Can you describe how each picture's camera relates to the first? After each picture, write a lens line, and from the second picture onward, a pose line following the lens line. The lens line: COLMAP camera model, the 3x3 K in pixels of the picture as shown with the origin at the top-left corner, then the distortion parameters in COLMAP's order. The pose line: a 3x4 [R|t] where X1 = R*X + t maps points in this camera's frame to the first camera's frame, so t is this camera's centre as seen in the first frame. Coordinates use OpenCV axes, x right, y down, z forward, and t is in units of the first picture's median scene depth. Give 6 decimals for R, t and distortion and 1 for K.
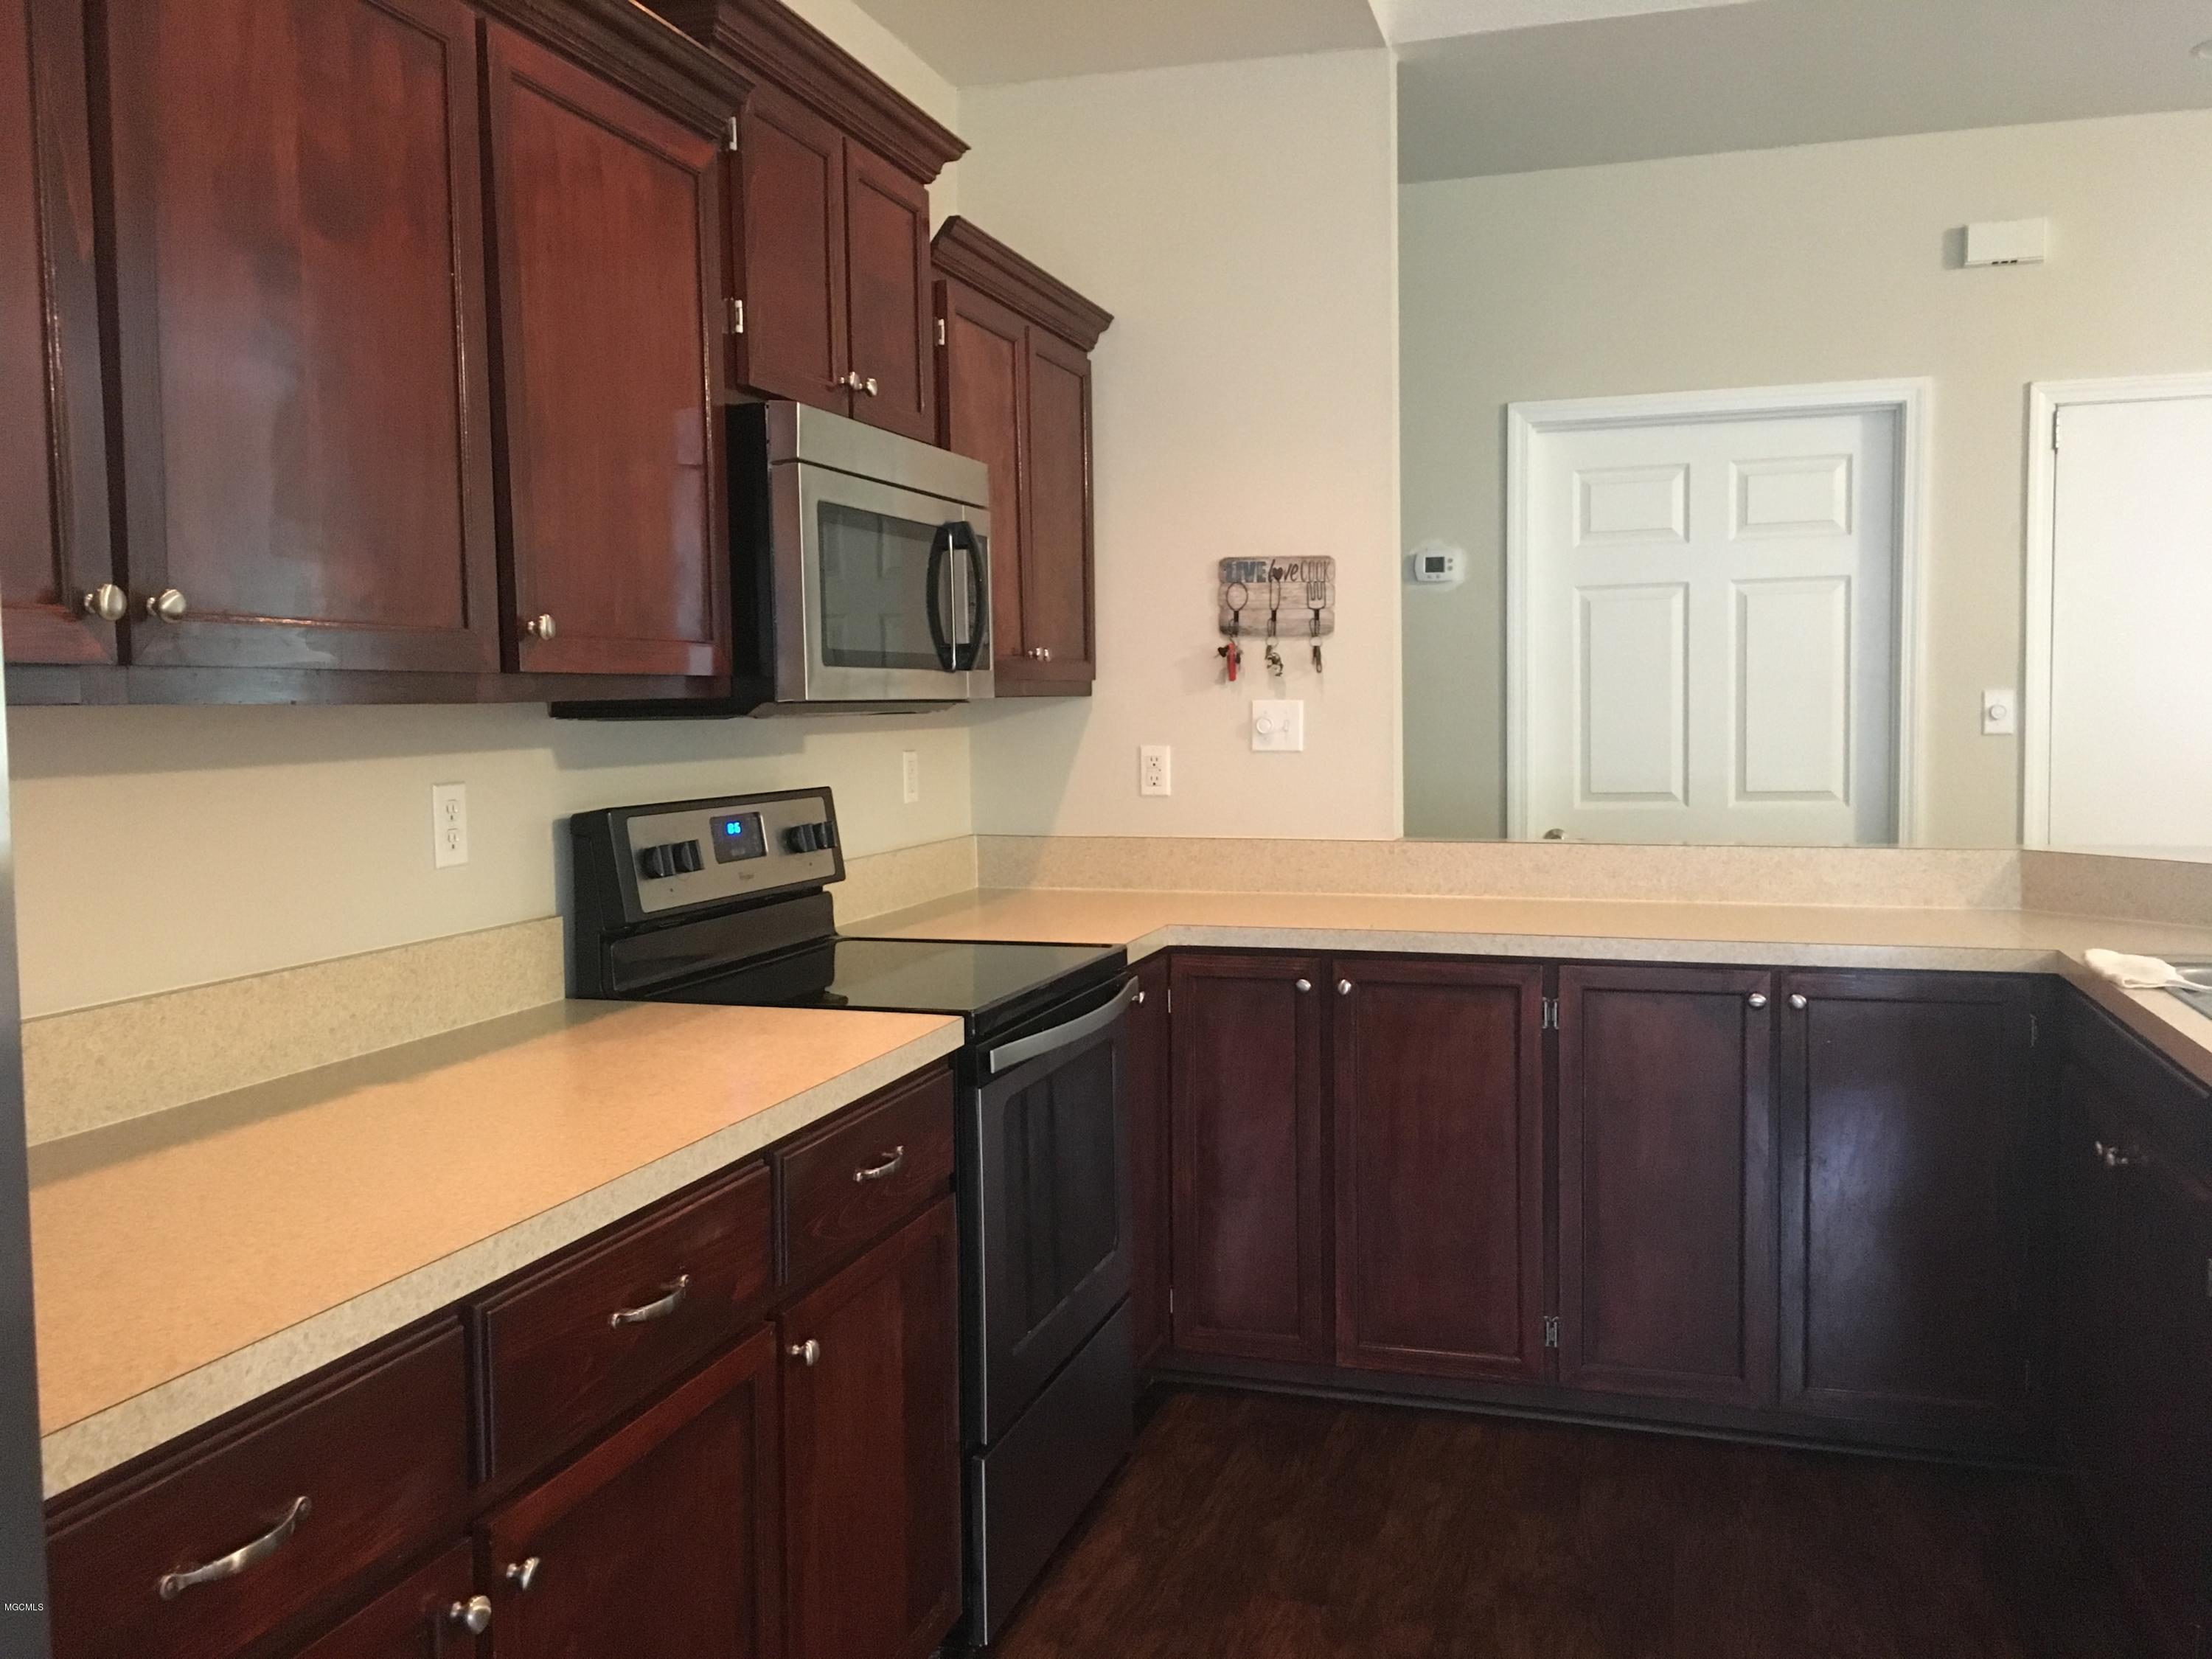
lens RADIAL K [[1890.0, 0, 1107.3], [0, 1890.0, 828.9], [0, 0, 1]] dist [0.056000, -0.051533]
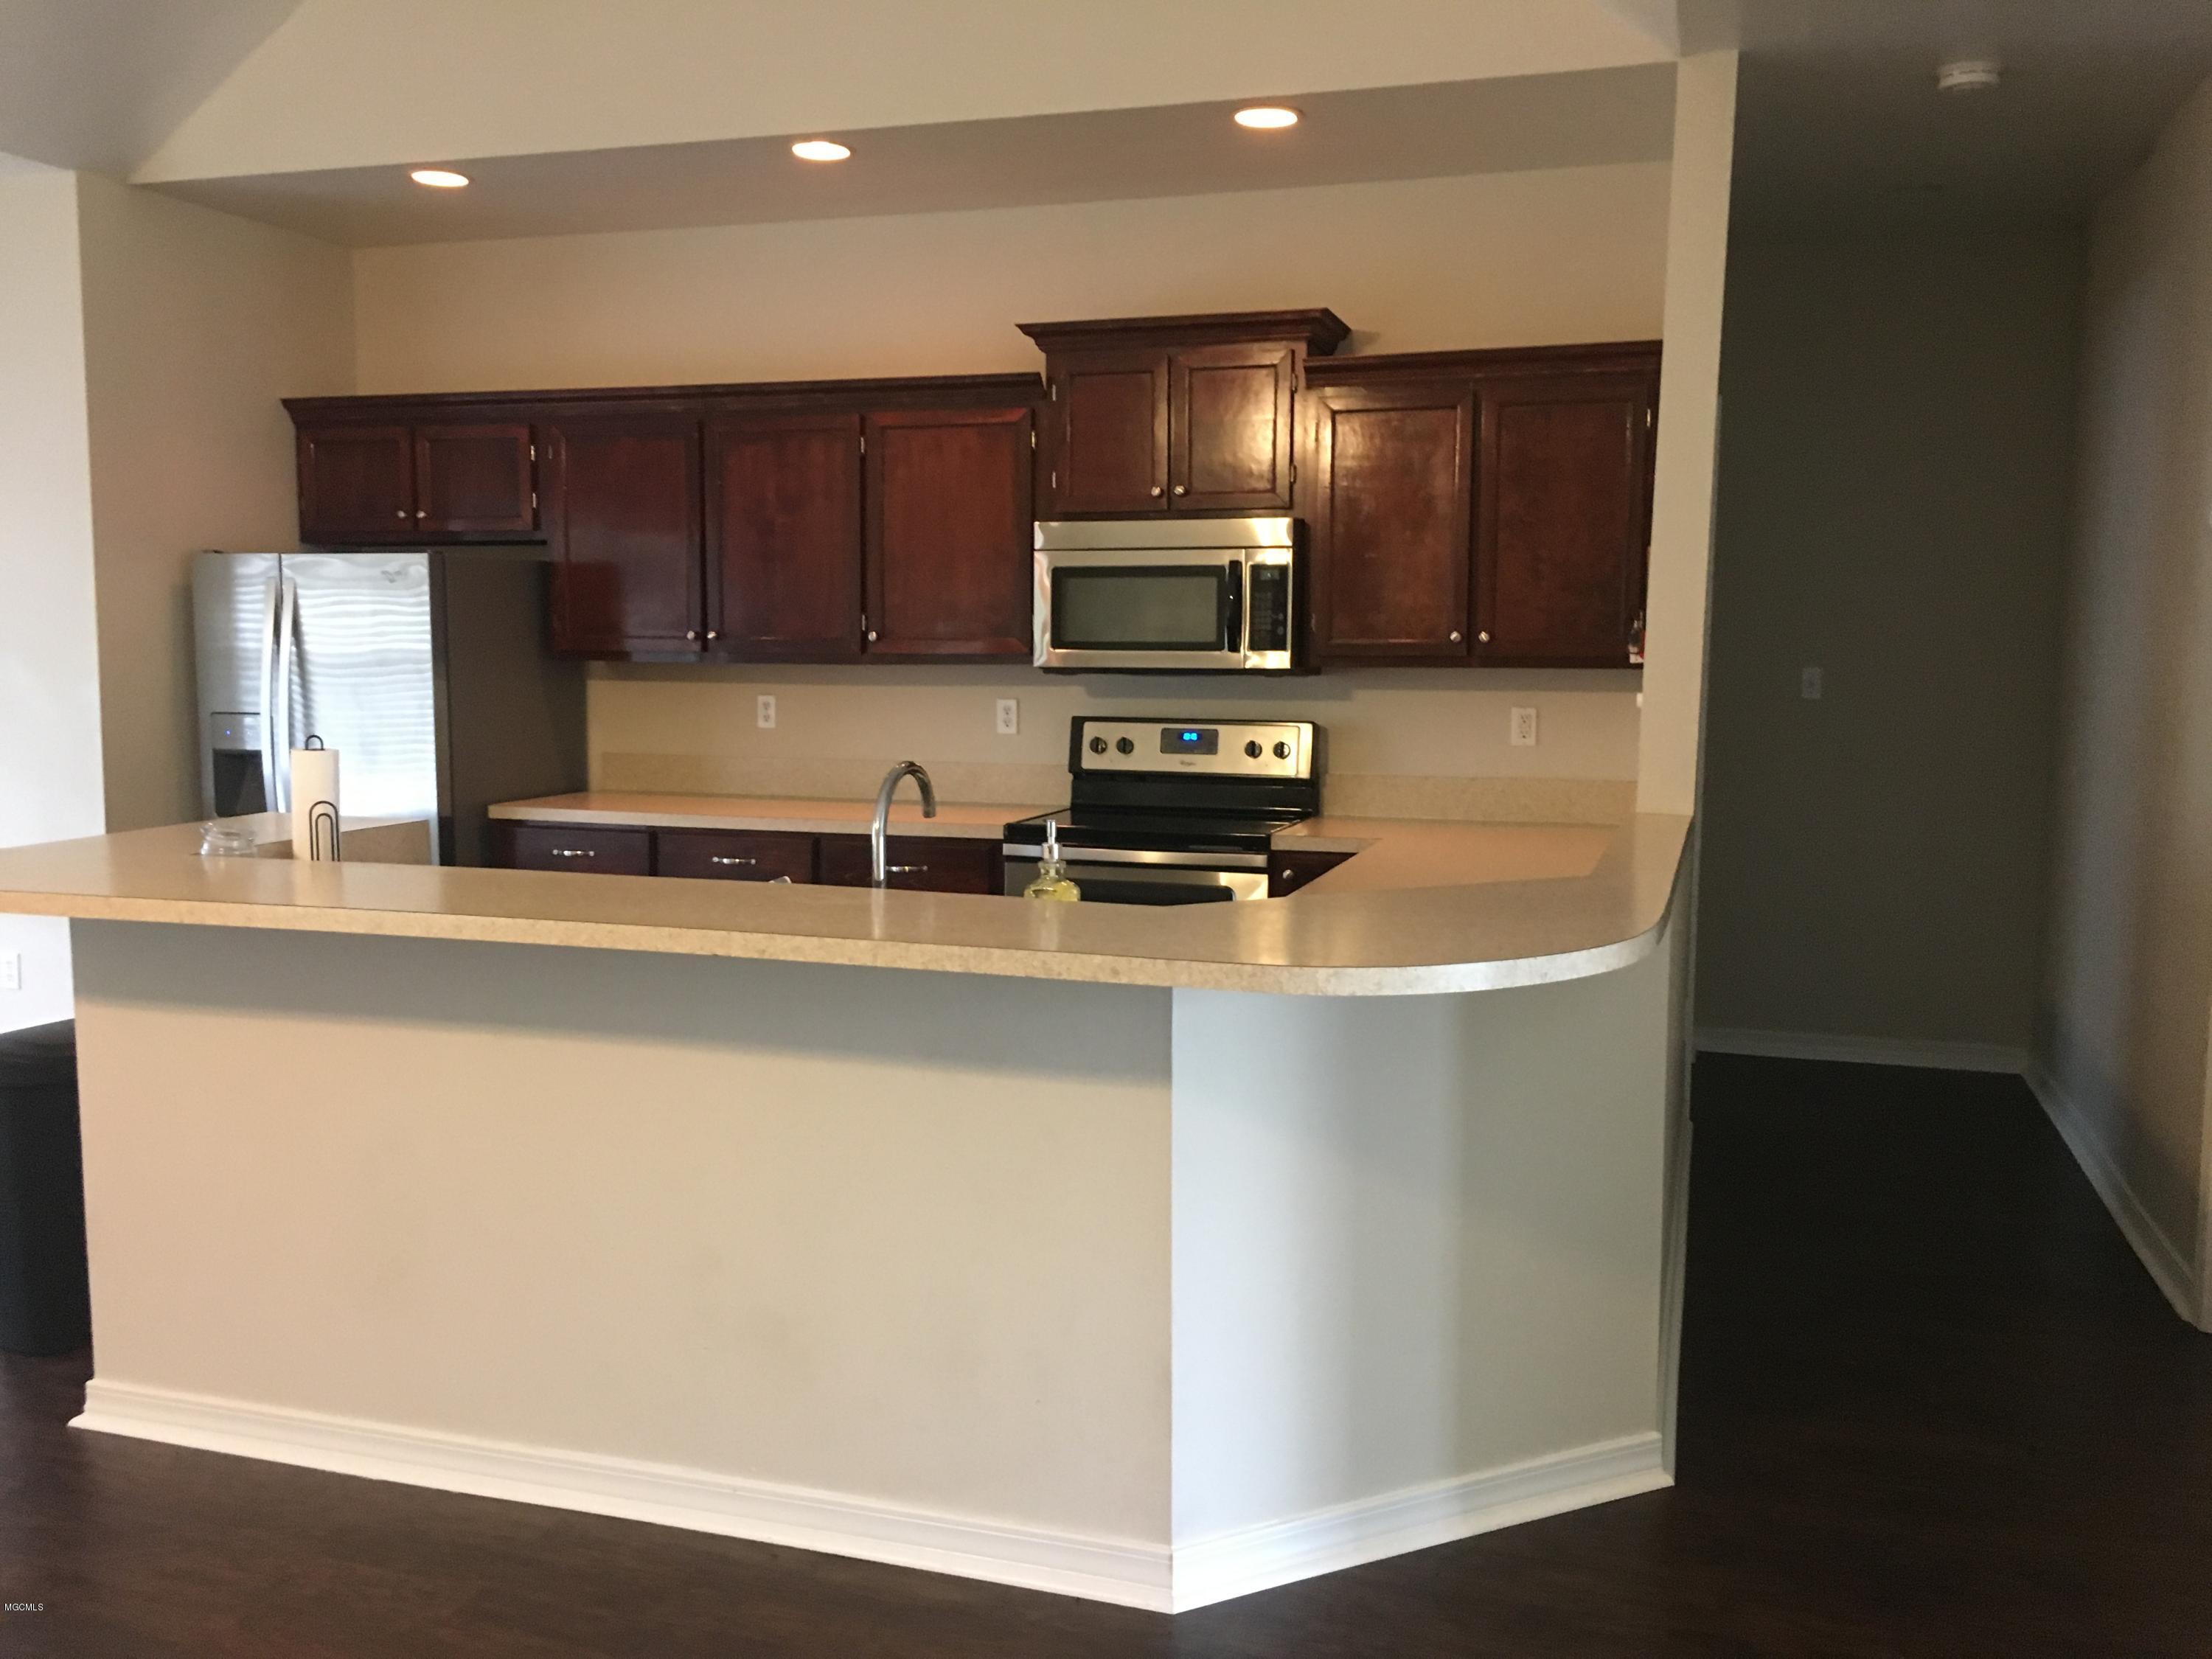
lens RADIAL K [[1890.0, 0, 1102.9], [0, 1890.0, 829.0], [0, 0, 1]] dist [0.056000, -0.051533]
pose [[-0.032075, 0.108435, -0.993586, 1.805567], [-0.073008, 0.991188, 0.110530, -0.118950], [0.996815, 0.076085, -0.023876, 1.079583]]
